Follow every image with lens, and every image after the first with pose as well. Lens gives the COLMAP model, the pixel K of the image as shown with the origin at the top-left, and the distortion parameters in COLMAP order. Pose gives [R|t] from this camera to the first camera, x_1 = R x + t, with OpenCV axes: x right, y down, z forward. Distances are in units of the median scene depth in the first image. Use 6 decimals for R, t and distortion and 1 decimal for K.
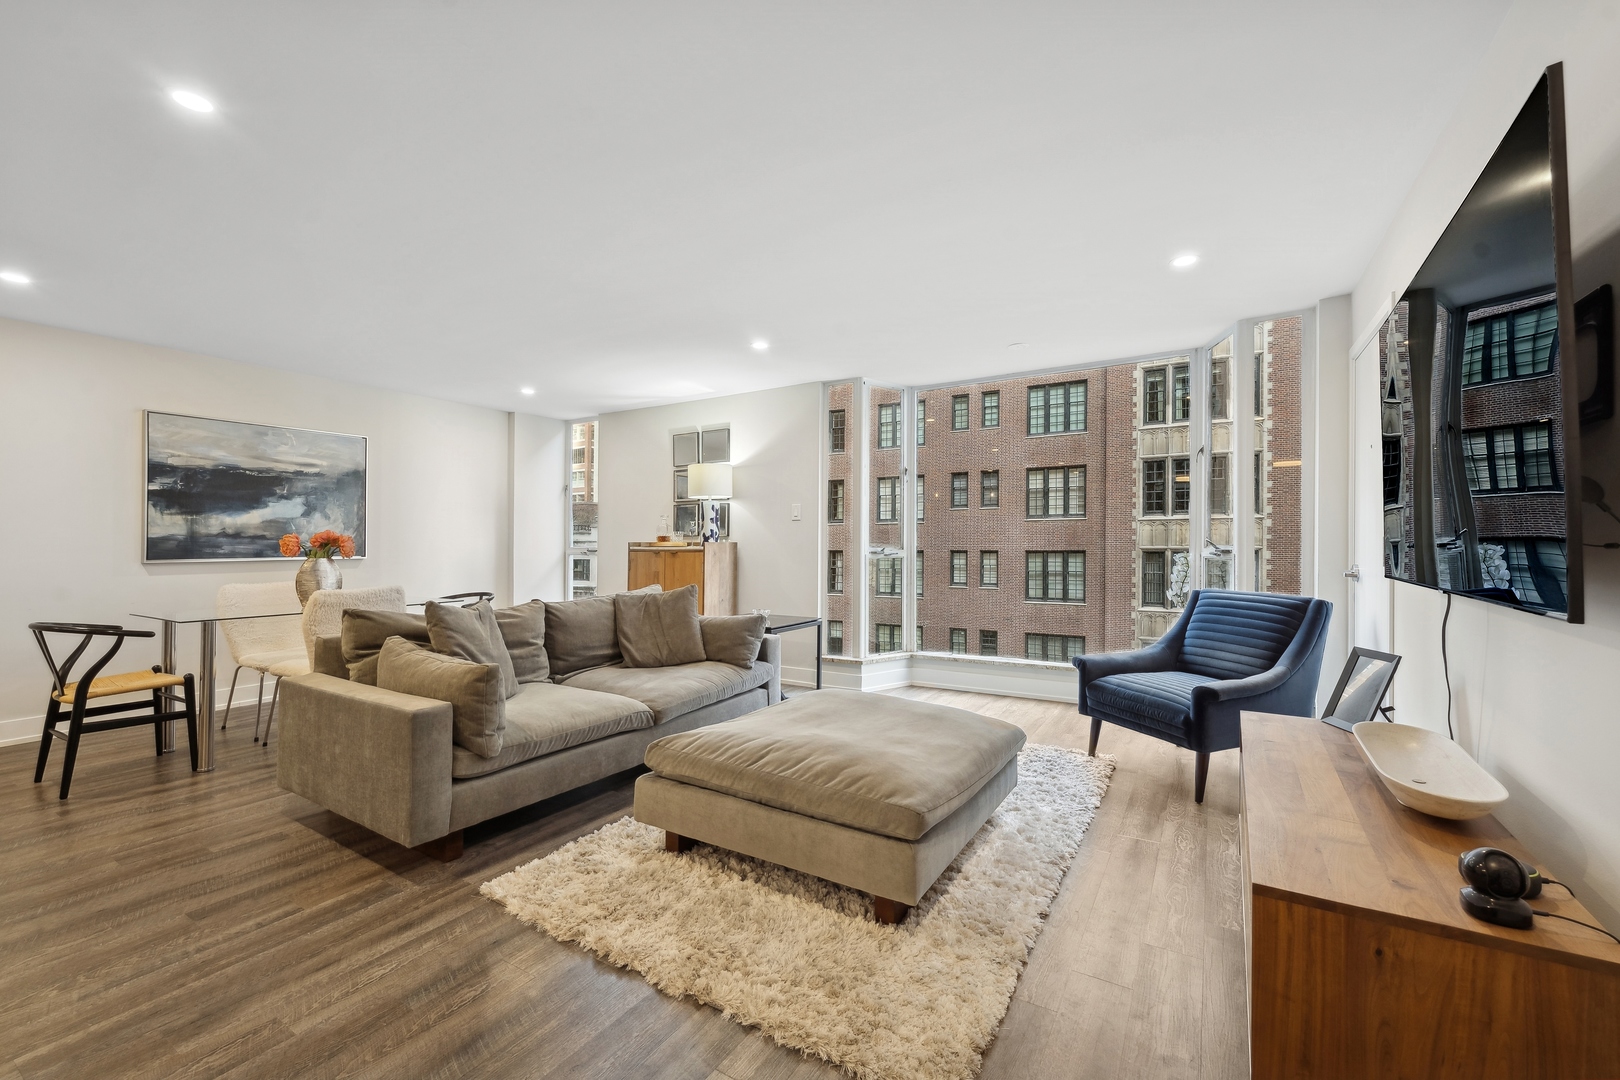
lens RADIAL K [[656.3, 0, 817.4], [0, 656.3, 547.7], [0, 0, 1]] dist [0.001322, 0.000103]
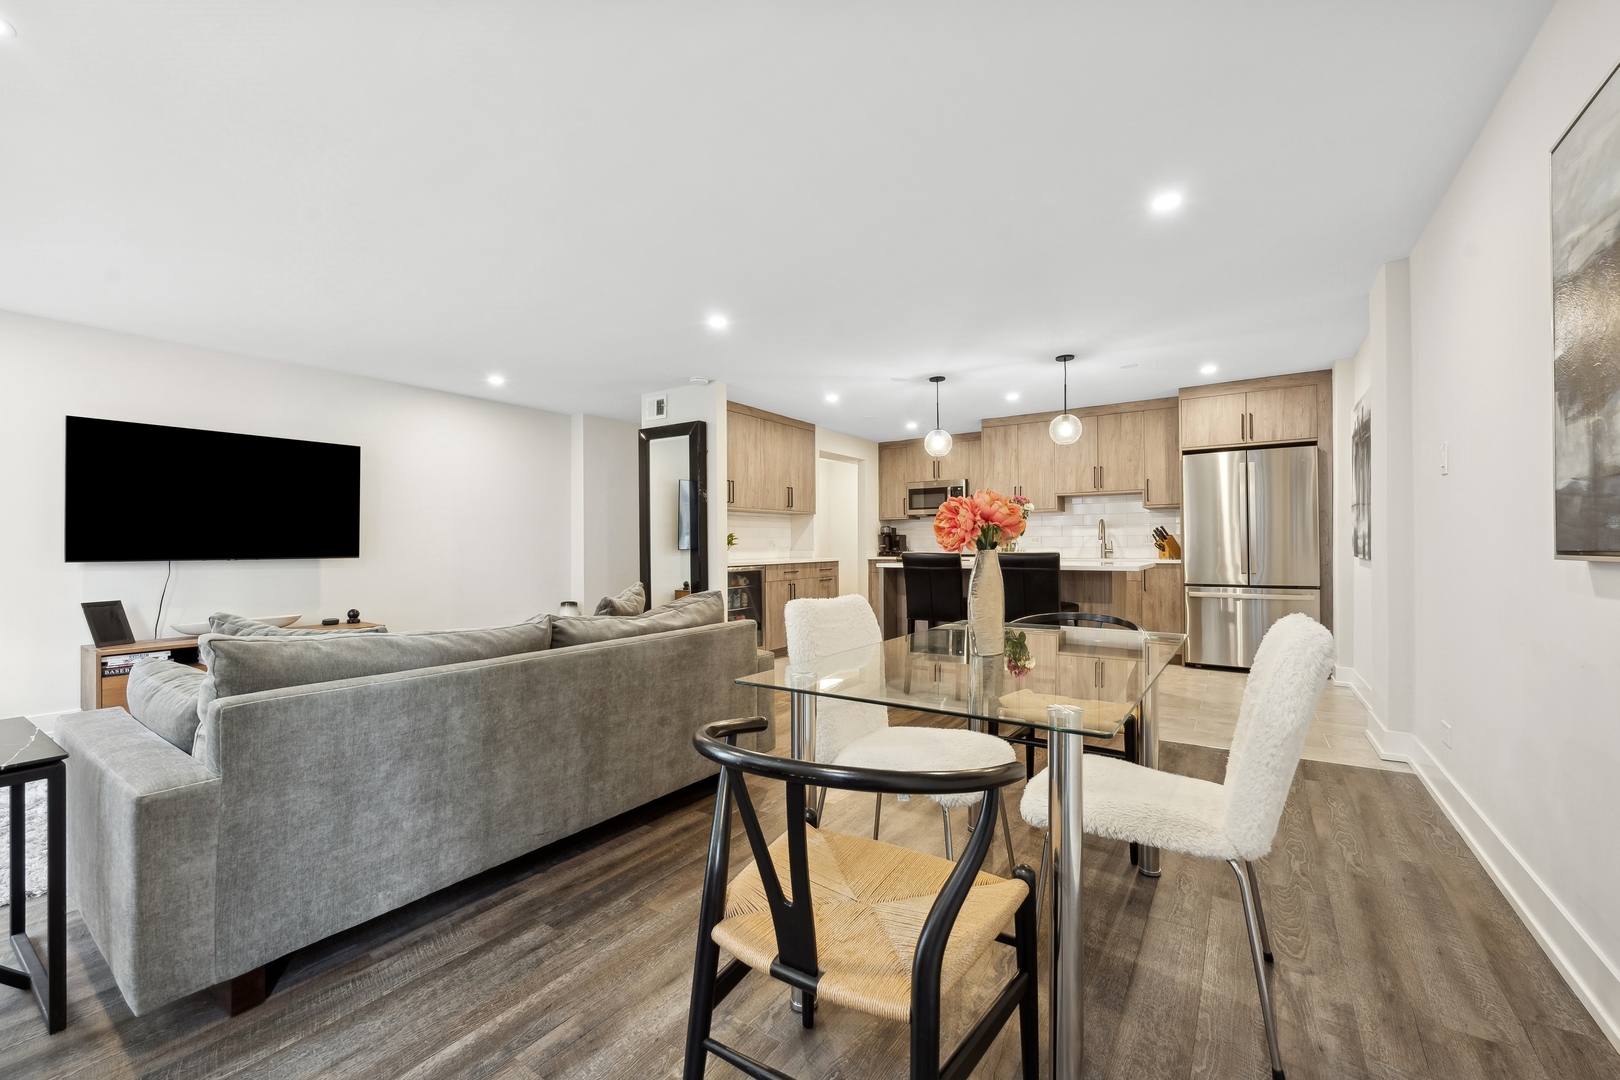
lens RADIAL K [[656.3, 0, 805.4], [0, 656.3, 541.9], [0, 0, 1]] dist [0.001322, 0.000103]
pose [[-0.999196, 0.004626, 0.039830, -0.550110], [0.004689, 0.999988, 0.001480, 0.009946], [-0.039822, 0.001666, -0.999205, 1.253640]]
